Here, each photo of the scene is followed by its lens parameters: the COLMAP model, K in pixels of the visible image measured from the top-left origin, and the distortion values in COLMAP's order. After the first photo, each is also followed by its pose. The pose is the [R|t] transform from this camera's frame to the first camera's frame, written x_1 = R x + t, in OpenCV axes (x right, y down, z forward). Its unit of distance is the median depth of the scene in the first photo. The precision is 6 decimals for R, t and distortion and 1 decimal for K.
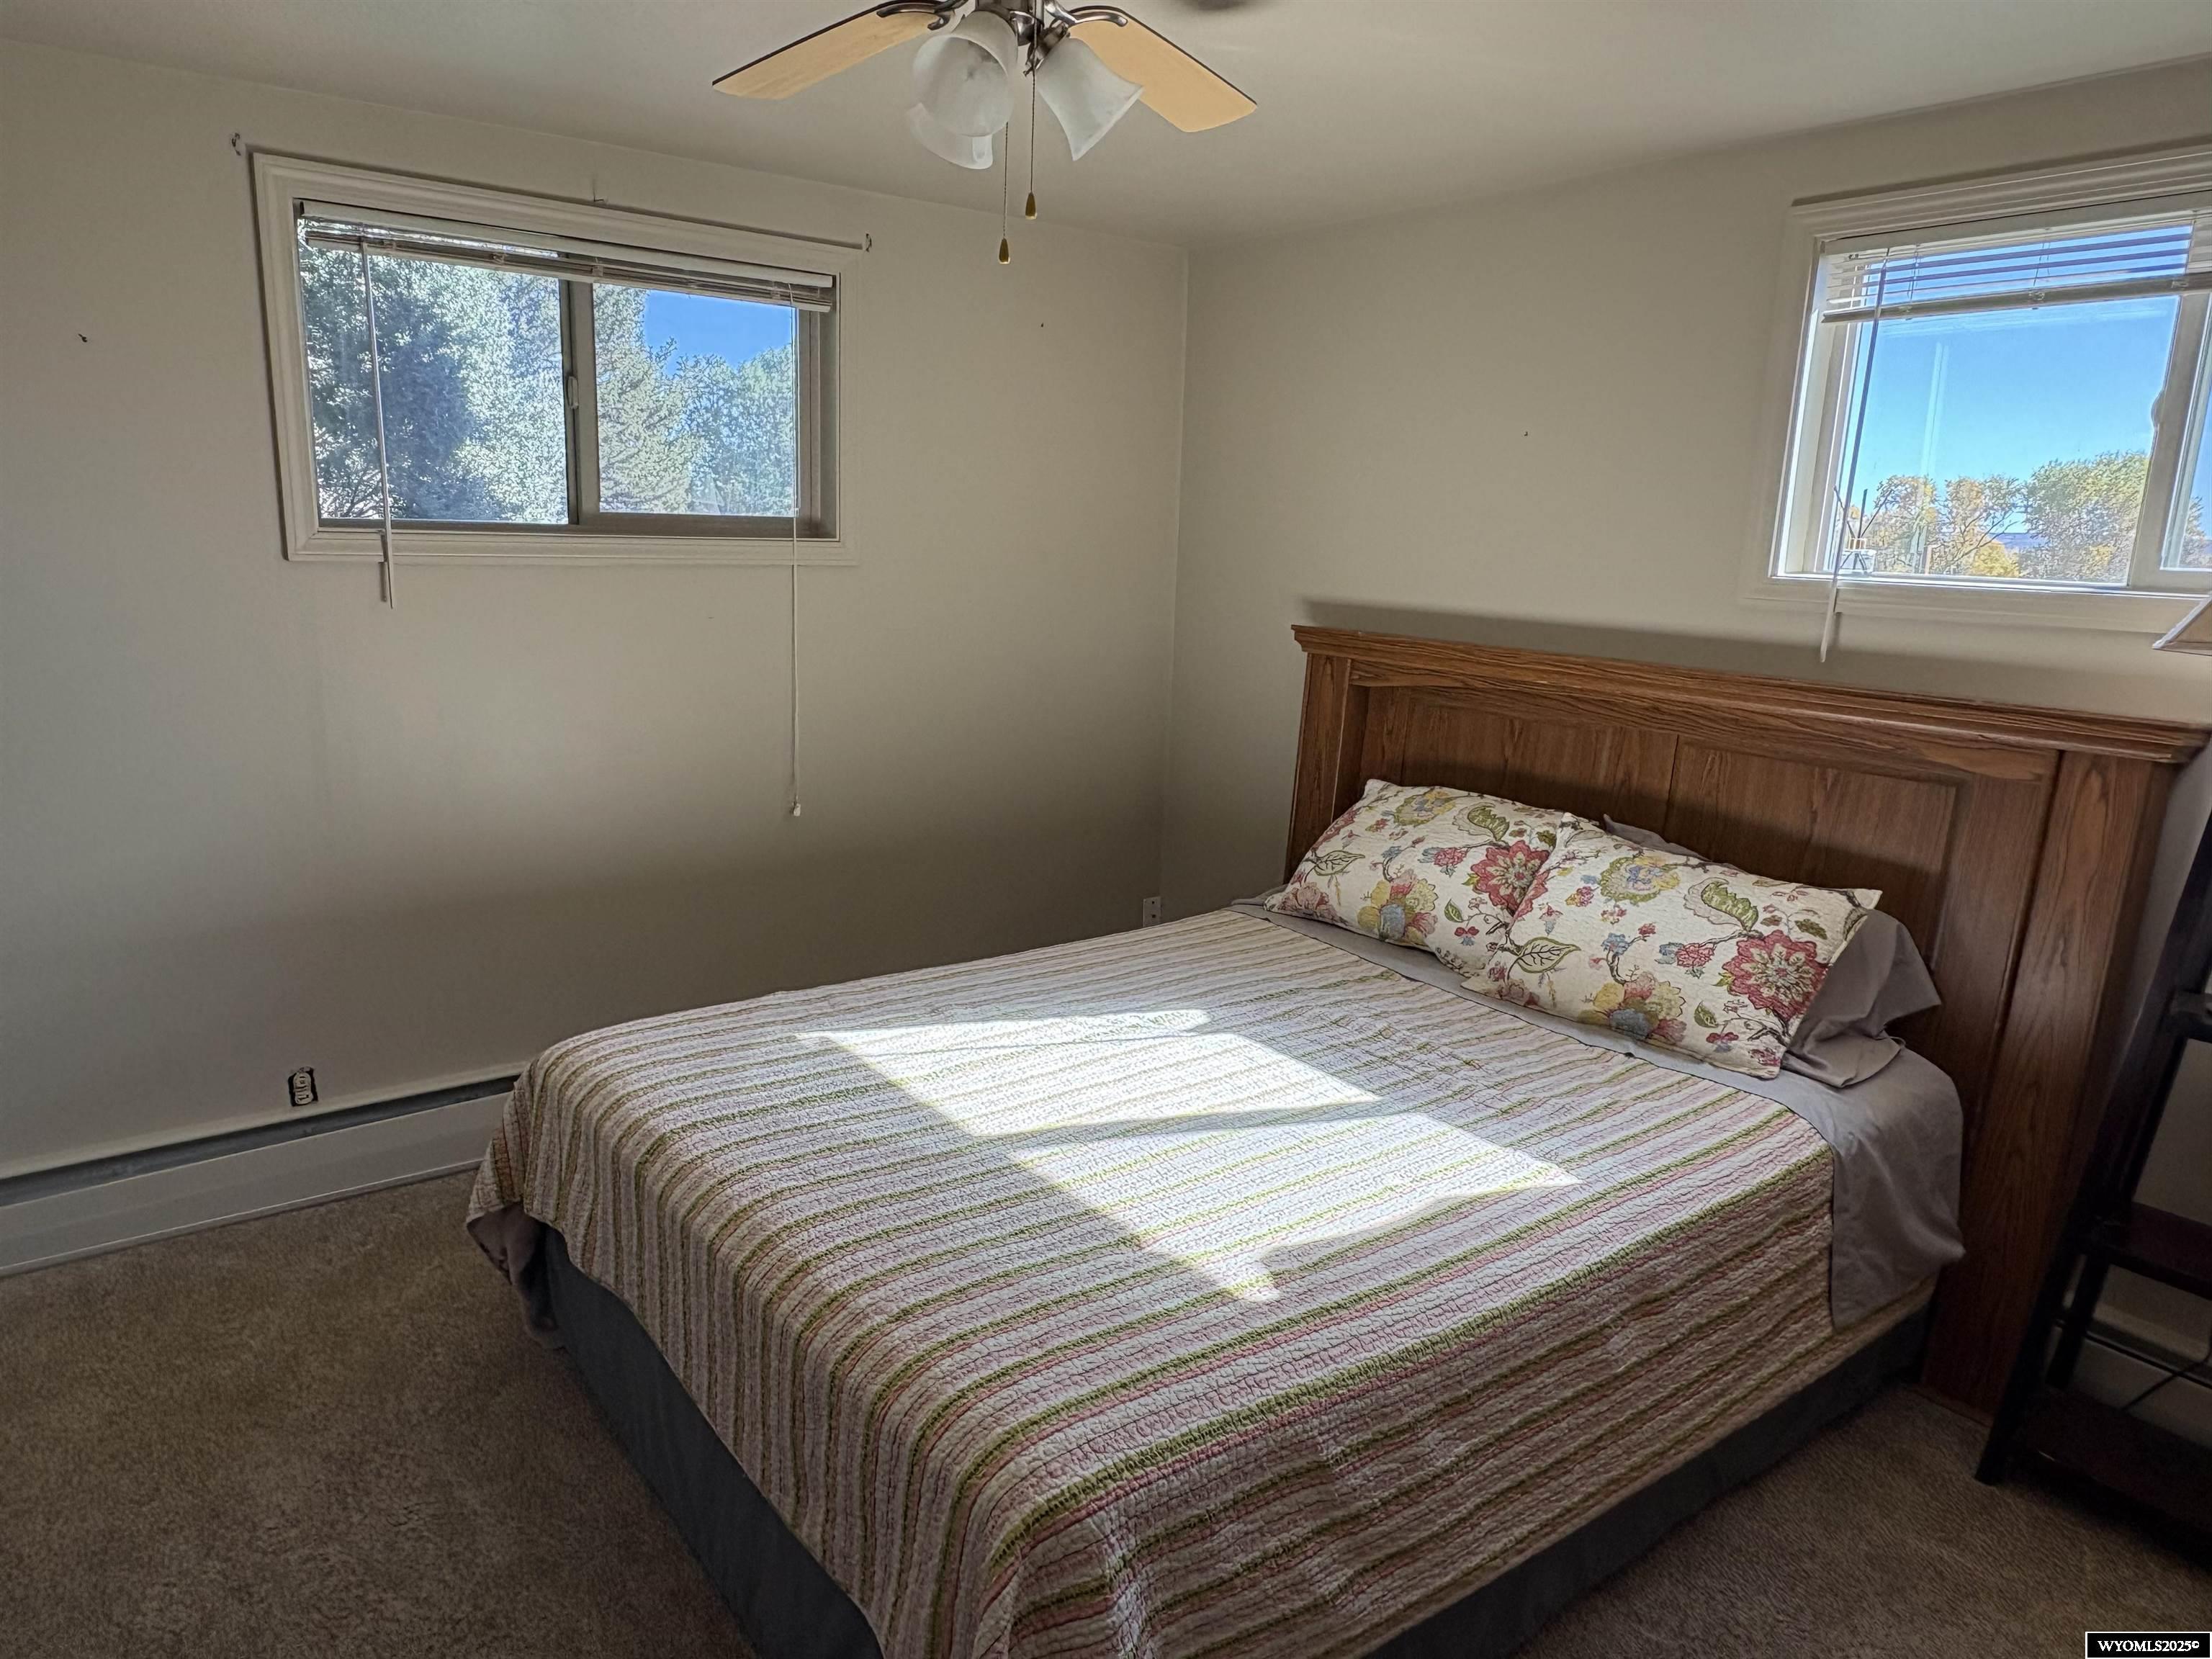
lens RADIAL K [[1428.3, 0, 1098.0], [0, 1428.3, 830.5], [0, 0, 1]] dist [0.006413, 0.002482]
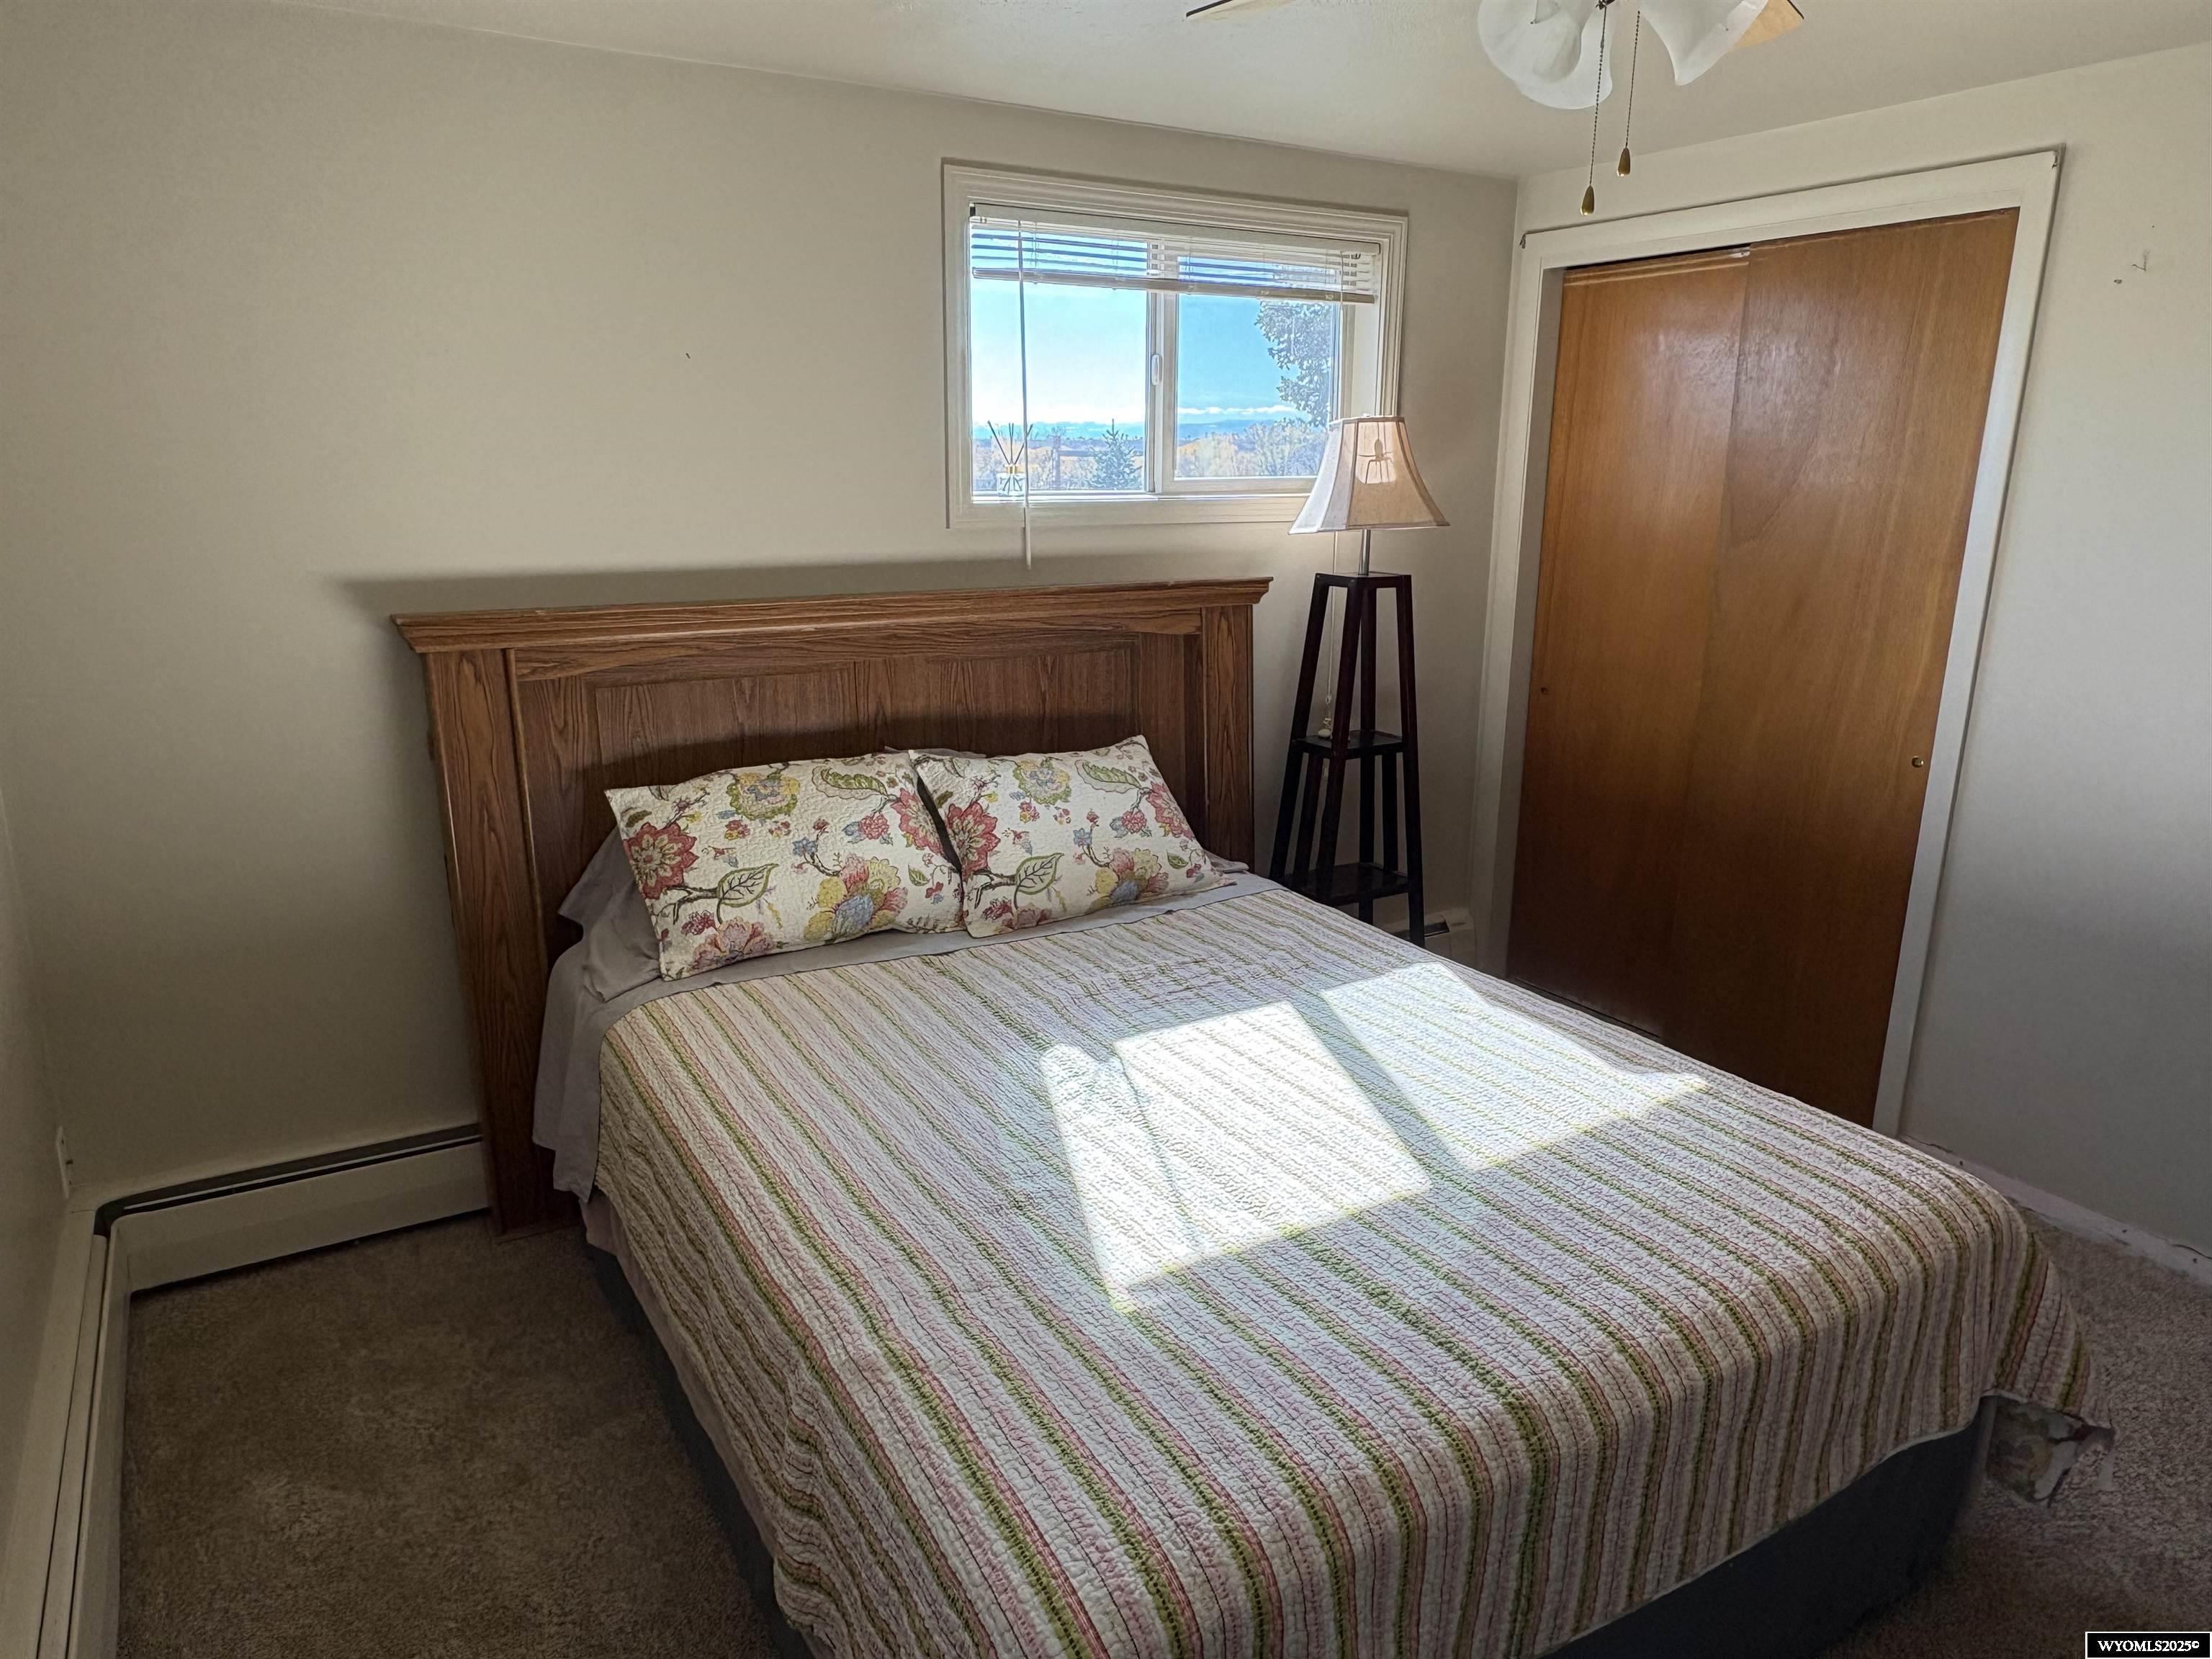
lens RADIAL K [[1428.3, 0, 1102.0], [0, 1428.3, 835.1], [0, 0, 1]] dist [0.006413, 0.002482]
pose [[0.114500, -0.289570, 0.950283, -0.694289], [0.208573, 0.942261, 0.261995, -0.211089], [-0.971281, 0.168205, 0.168286, 0.781119]]
